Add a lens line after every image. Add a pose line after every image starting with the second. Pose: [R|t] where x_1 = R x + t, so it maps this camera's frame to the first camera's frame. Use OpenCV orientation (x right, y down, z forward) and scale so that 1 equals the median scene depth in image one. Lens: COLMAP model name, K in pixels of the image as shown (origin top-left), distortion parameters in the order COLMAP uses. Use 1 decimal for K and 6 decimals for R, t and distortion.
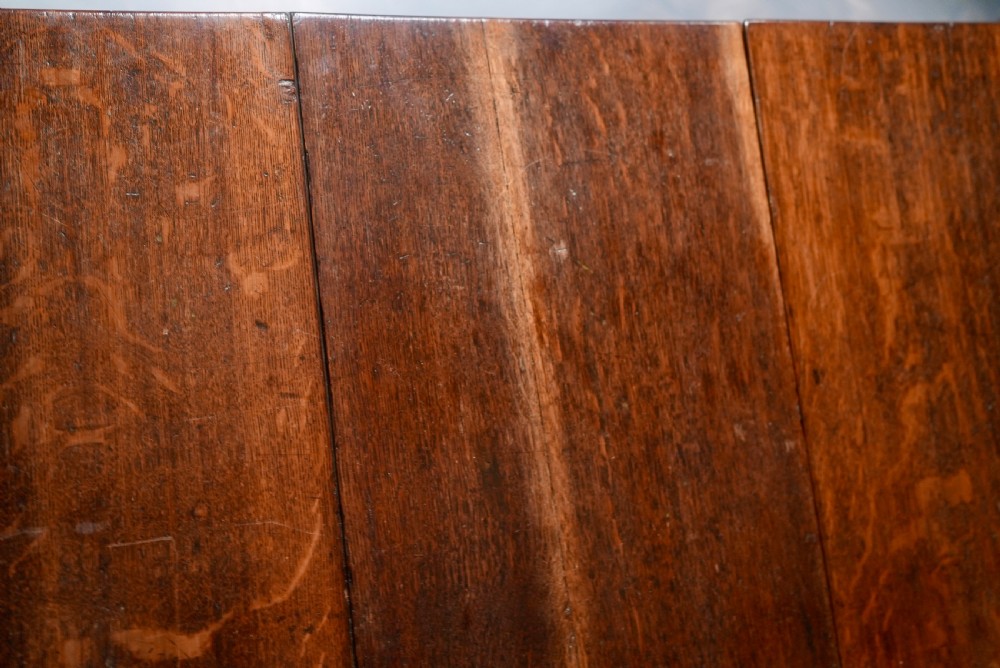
lens RADIAL K [[981.7, 0, 496.3], [0, 981.7, 341.9], [0, 0, 1]] dist [0.032747, 0.000000]
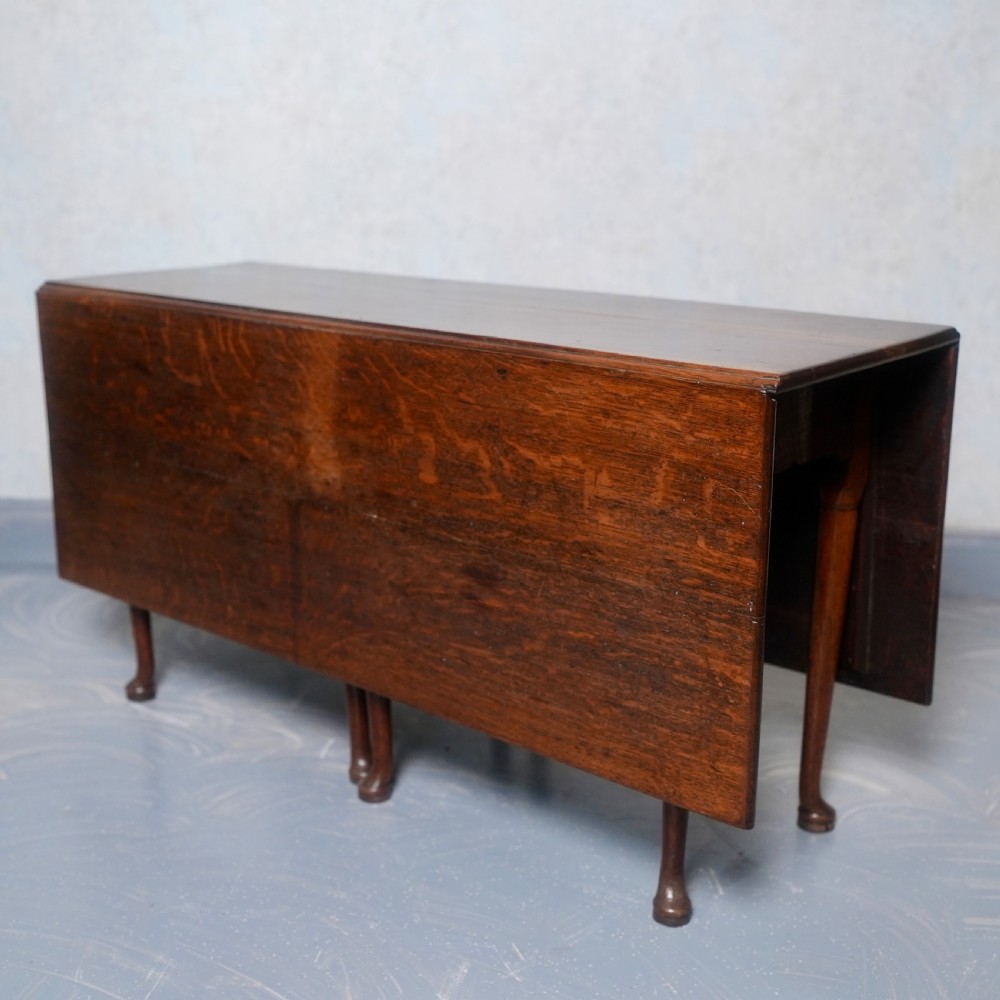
lens RADIAL K [[1428.3, 0, 500.9], [0, 1428.3, 503.5], [0, 0, 1]] dist [0.009372, 0.000000]
pose [[-0.286623, 0.953204, 0.096170, 0.337759], [-0.651673, -0.267561, 0.709742, -1.390890], [0.702260, 0.140757, 0.697867, -0.247282]]
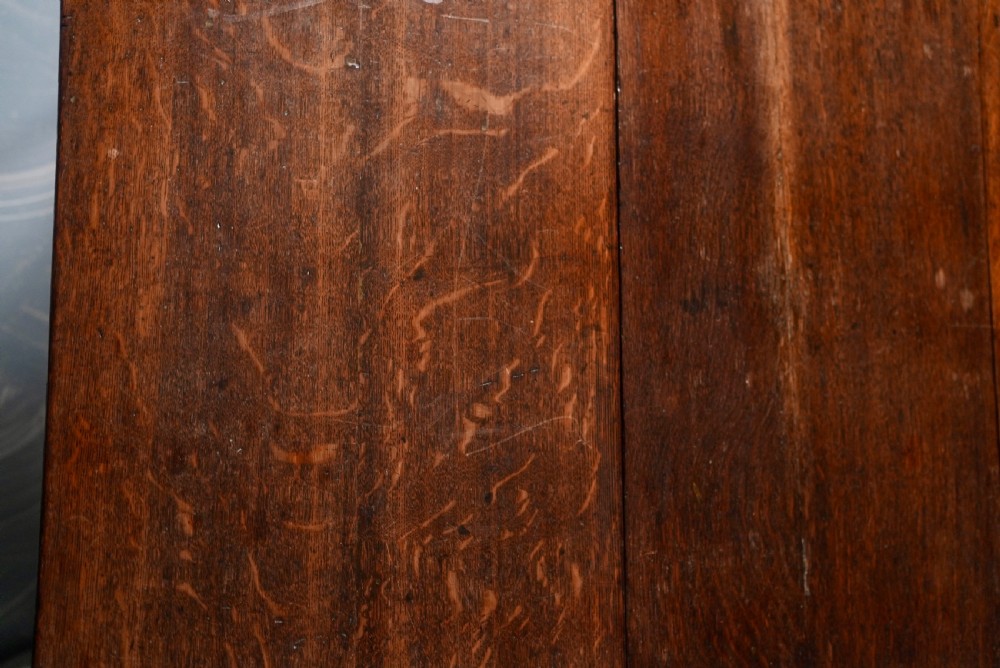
lens RADIAL K [[981.7, 0, 497.8], [0, 981.7, 328.6], [0, 0, 1]] dist [0.032747, 0.000000]
pose [[0.993138, 0.116880, -0.004071, -0.233805], [-0.116804, 0.993032, 0.015615, 0.489299], [0.005867, -0.015032, 0.999870, -0.209469]]
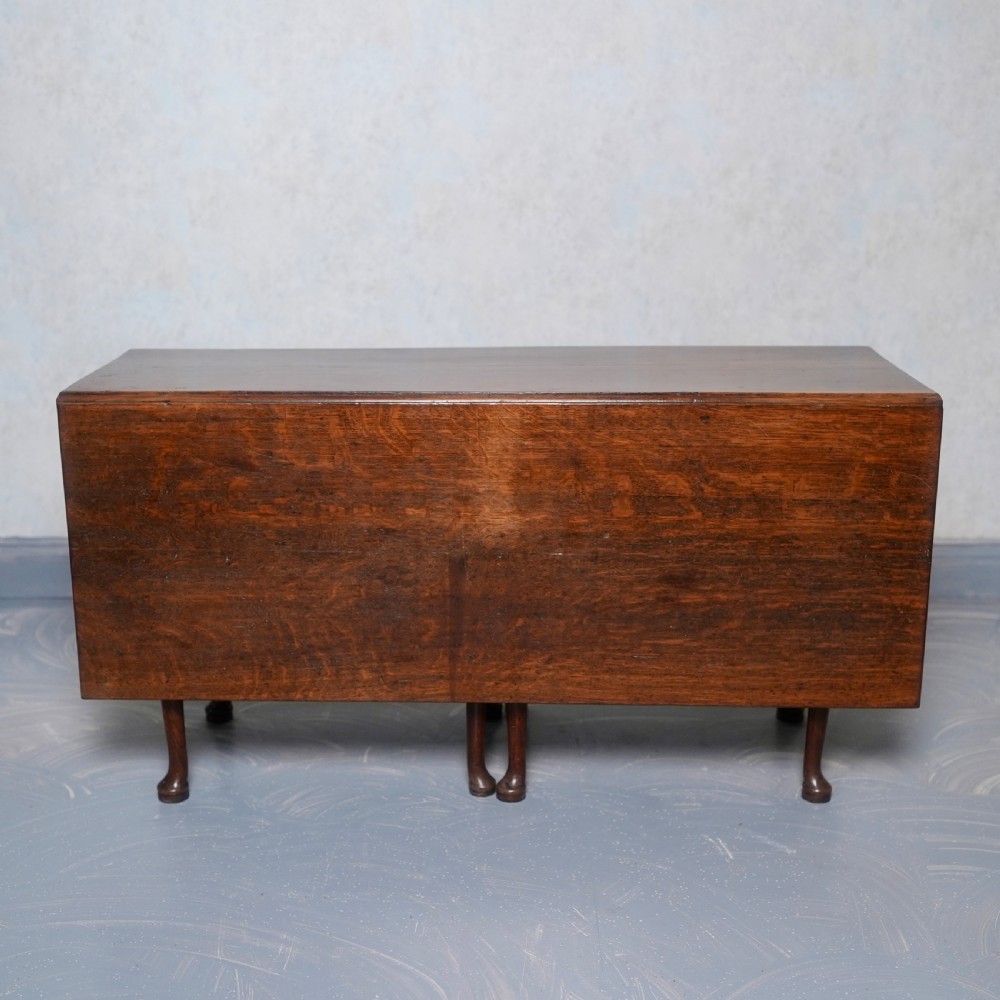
lens RADIAL K [[1428.3, 0, 503.6], [0, 1428.3, 501.5], [0, 0, 1]] dist [0.009372, 0.000000]
pose [[-0.120843, 0.991503, -0.048163, 0.662529], [-0.984433, -0.113461, 0.134235, 0.032763], [0.127630, 0.063635, 0.989778, -1.431727]]
